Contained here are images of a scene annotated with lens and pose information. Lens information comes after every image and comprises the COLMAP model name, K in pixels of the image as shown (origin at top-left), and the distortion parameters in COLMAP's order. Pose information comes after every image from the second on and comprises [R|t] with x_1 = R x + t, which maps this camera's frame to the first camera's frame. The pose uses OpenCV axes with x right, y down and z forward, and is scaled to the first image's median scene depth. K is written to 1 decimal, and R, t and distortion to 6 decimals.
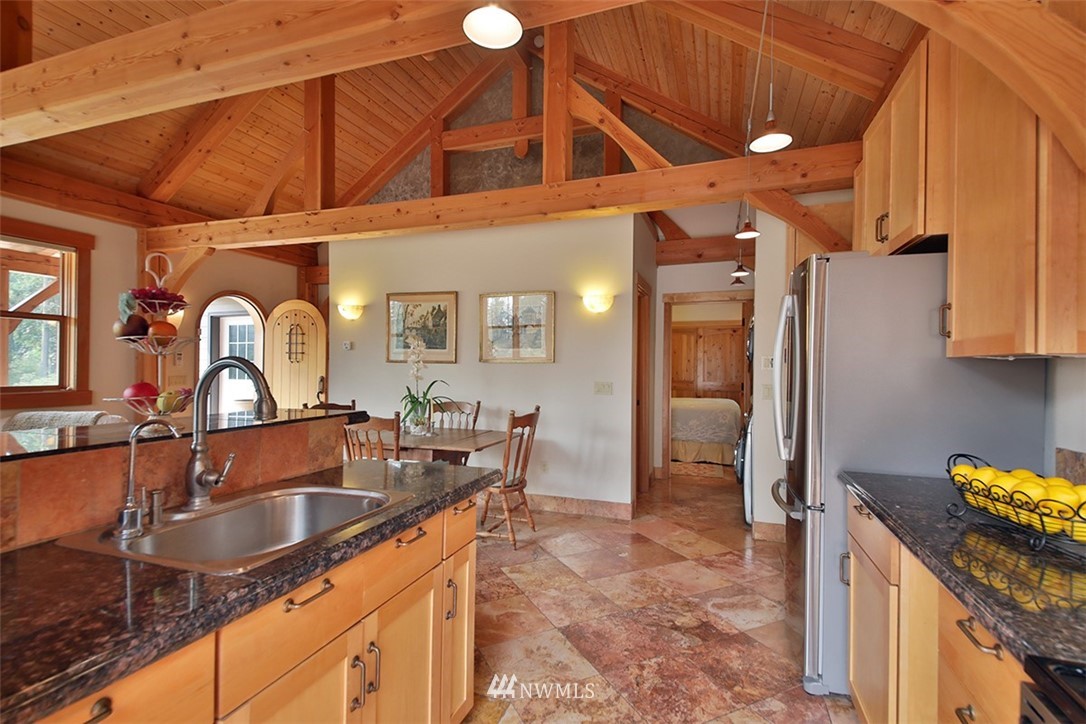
lens RADIAL K [[528.0, 0, 548.1], [0, 528.0, 360.2], [0, 0, 1]] dist [0.049024, -0.019798]
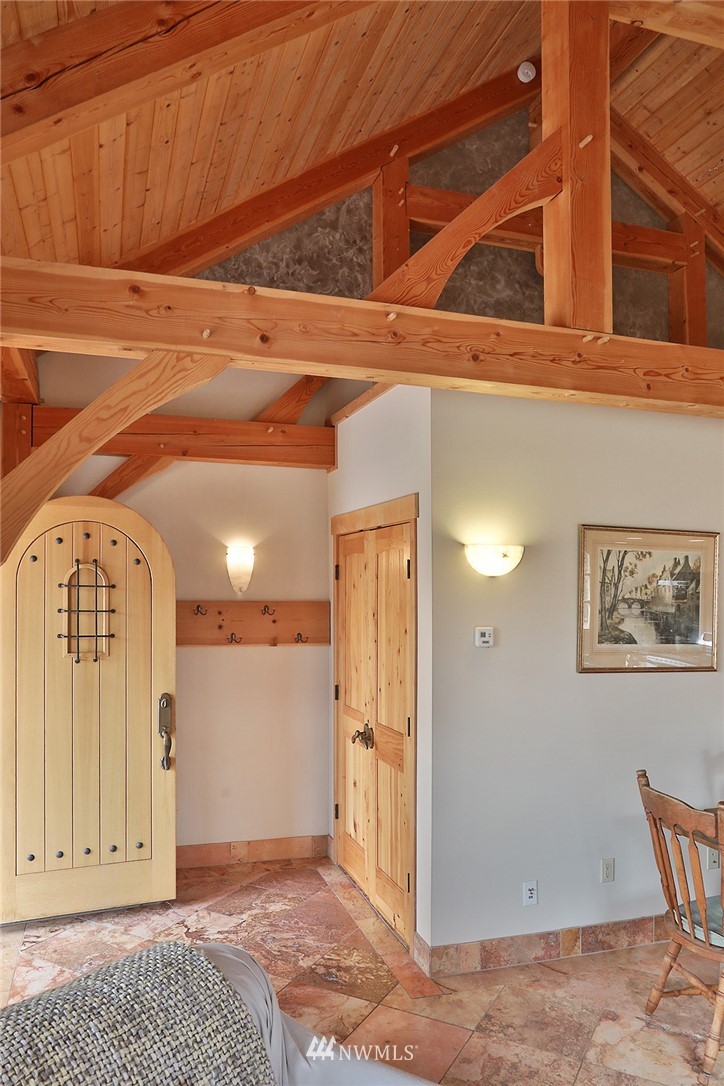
lens RADIAL K [[794.5, 0, 394.8], [0, 794.5, 560.8], [0, 0, 1]] dist [-0.027298, -0.002430]
pose [[0.781277, 0.022401, 0.623783, -0.876296], [-0.015188, 0.999742, -0.016879, -0.081026], [-0.624000, 0.003713, 0.781416, 0.569825]]
